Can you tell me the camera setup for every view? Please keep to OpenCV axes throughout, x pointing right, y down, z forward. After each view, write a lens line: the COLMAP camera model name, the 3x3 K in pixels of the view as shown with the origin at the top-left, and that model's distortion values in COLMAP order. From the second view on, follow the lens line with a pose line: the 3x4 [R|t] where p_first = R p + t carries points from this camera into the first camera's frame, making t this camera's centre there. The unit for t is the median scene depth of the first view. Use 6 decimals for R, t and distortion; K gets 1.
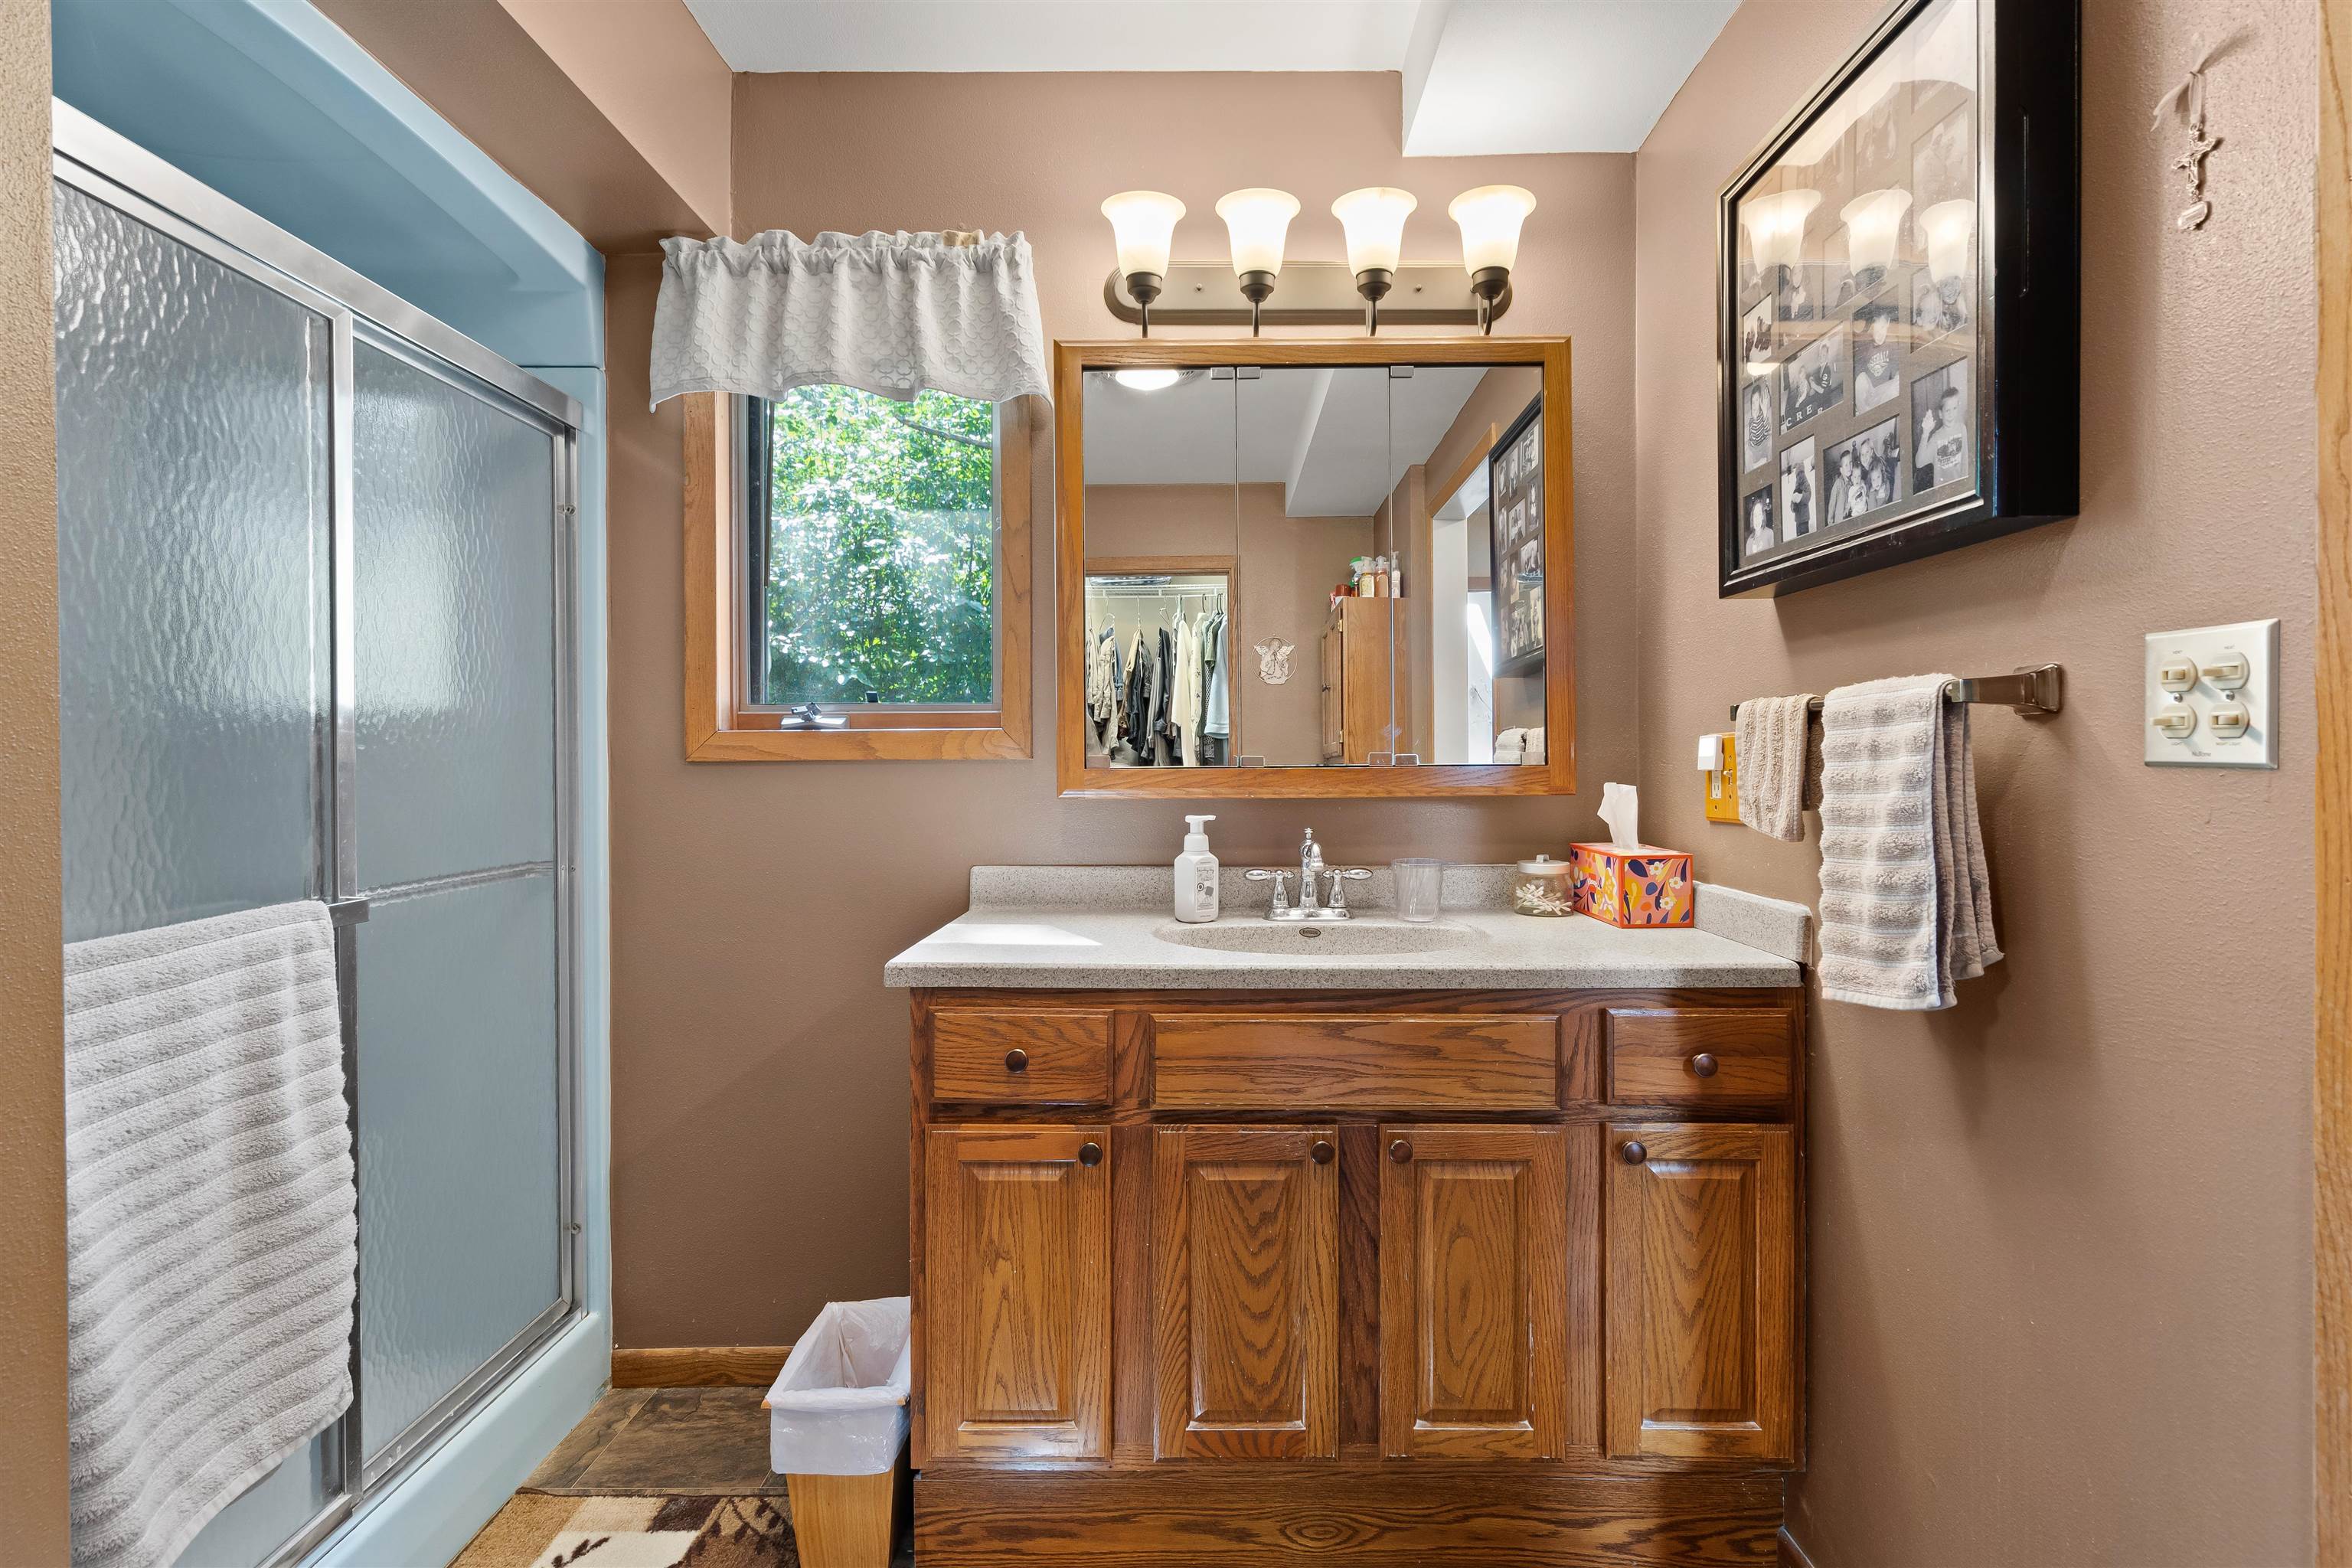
lens RADIAL K [[1077.5, 0, 1179.4], [0, 1077.5, 766.3], [0, 0, 1]] dist [-0.001440, -0.000071]
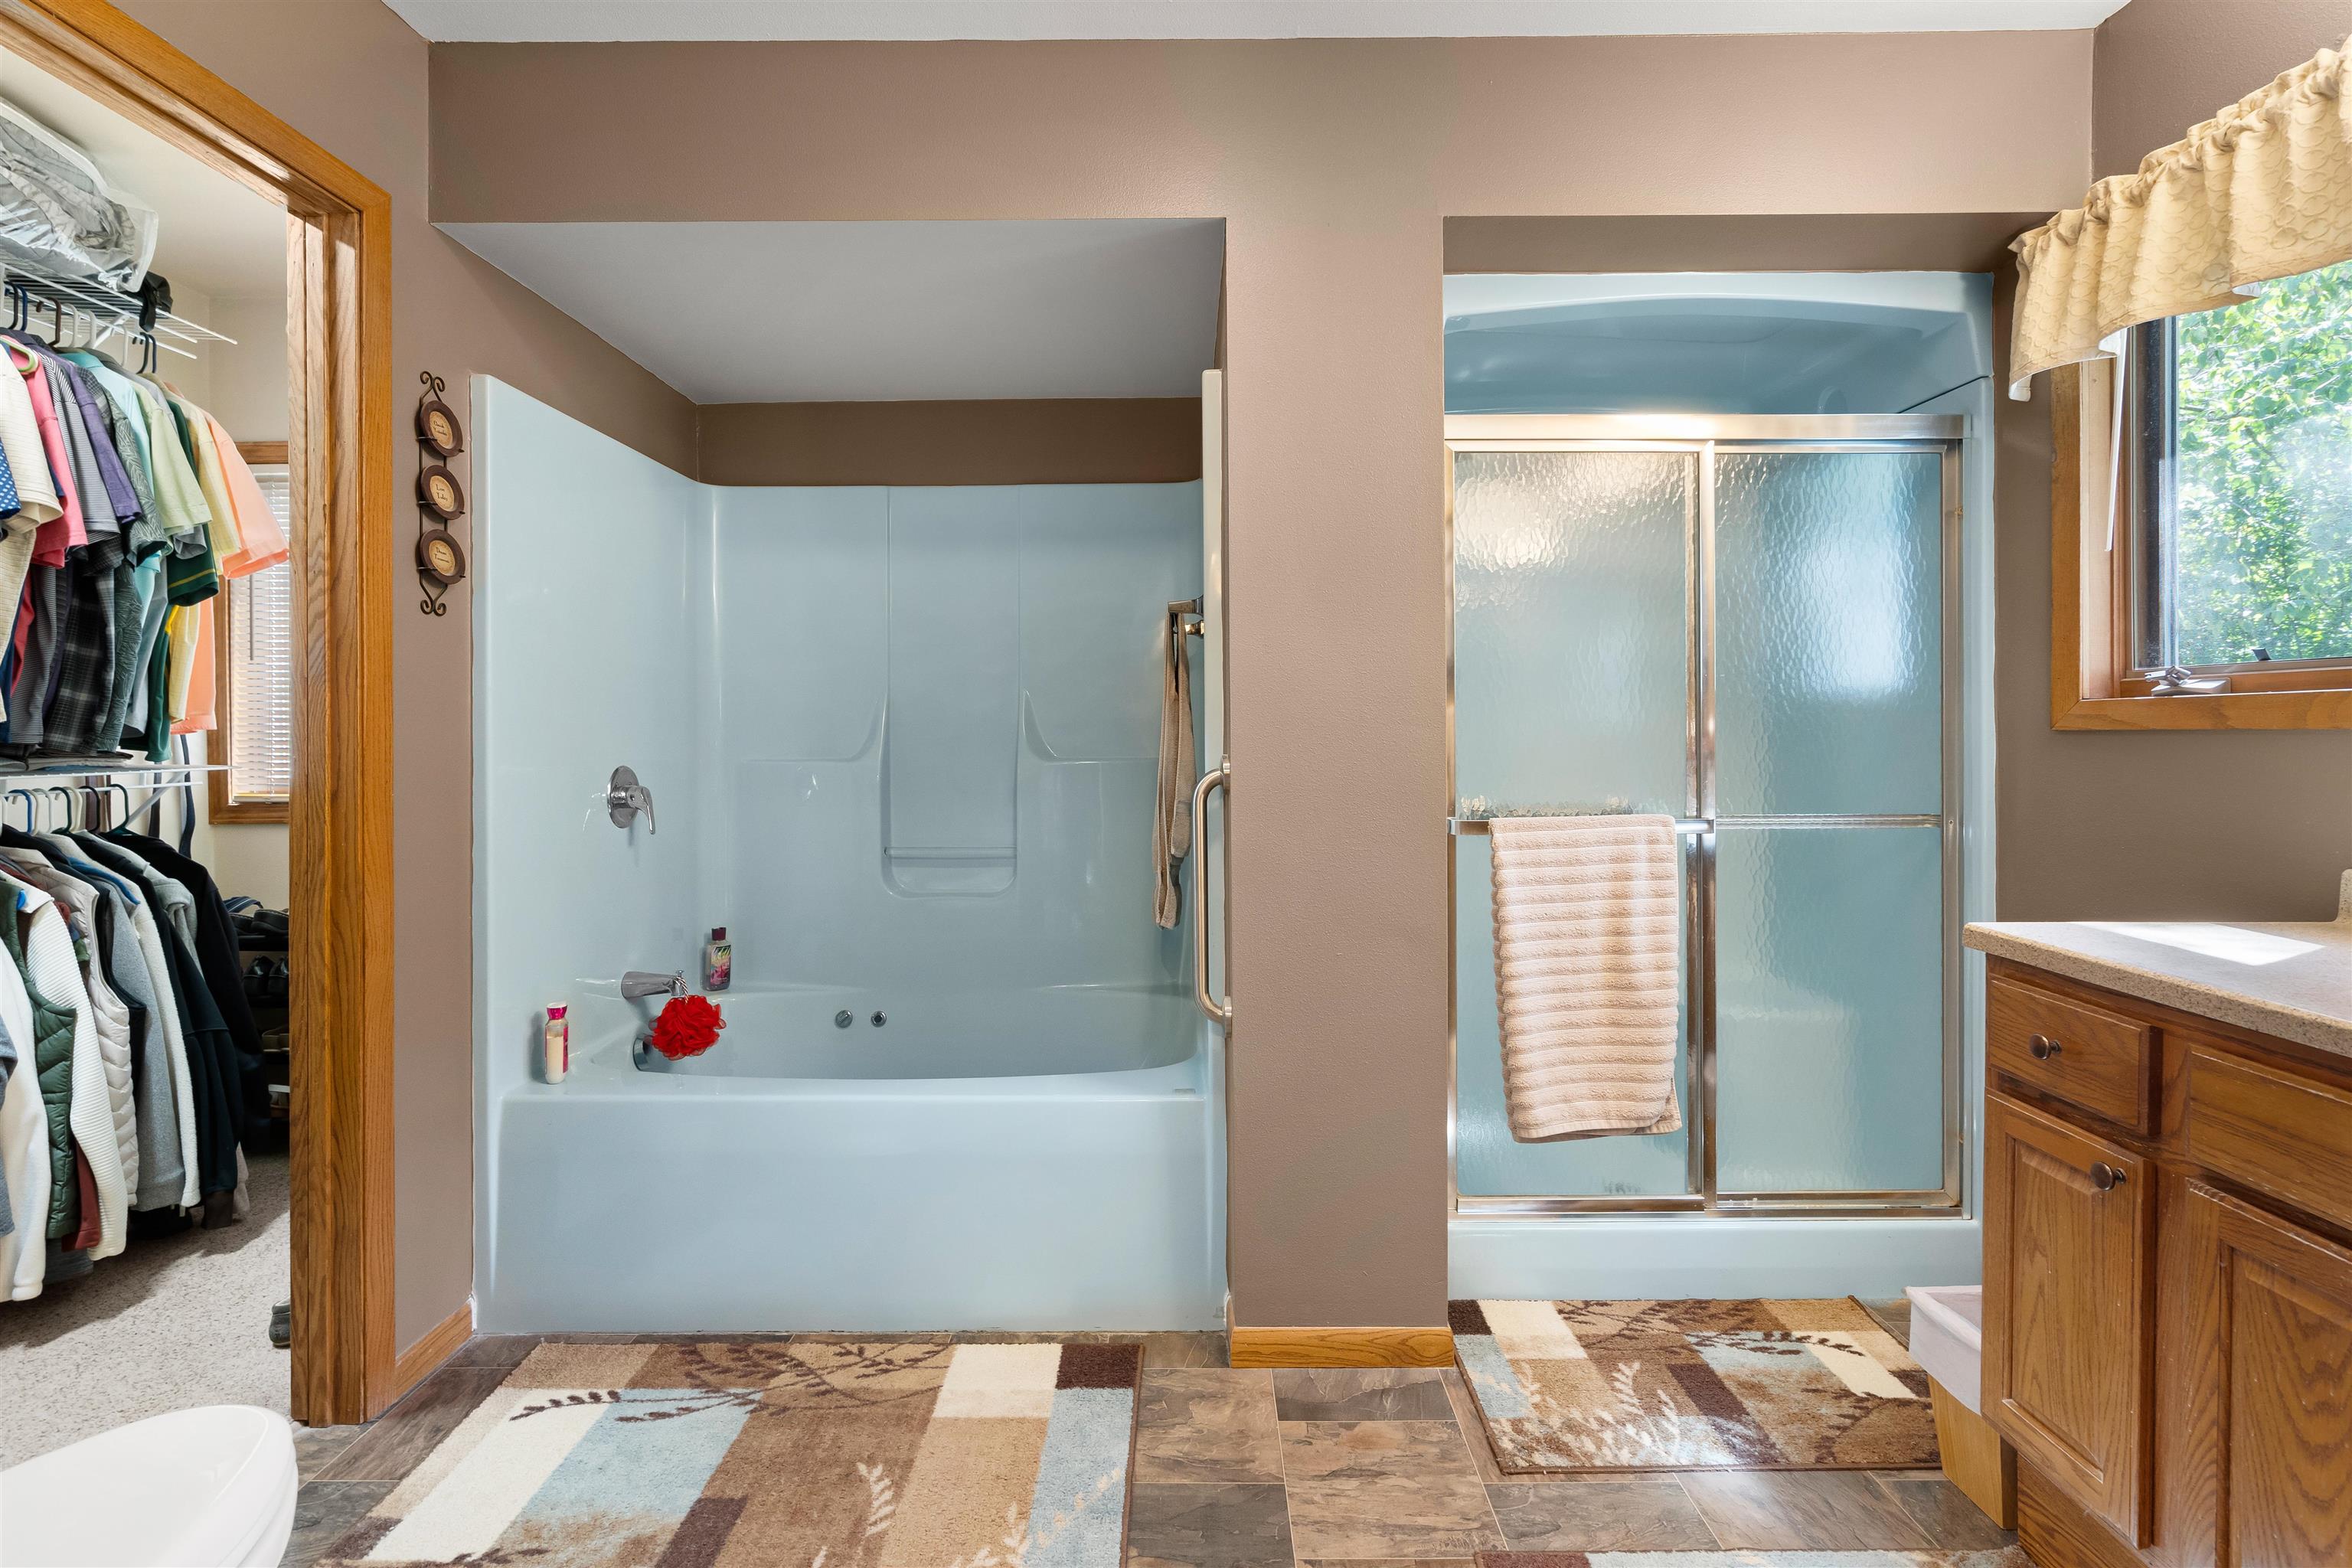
lens RADIAL K [[1077.5, 0, 1204.5], [0, 1077.5, 735.9], [0, 0, 1]] dist [-0.001440, -0.000071]
pose [[0.020658, 0.008746, -0.999748, 0.728276], [-0.002319, 0.999959, 0.008700, -0.008076], [0.999784, 0.002139, 0.020677, 0.222894]]
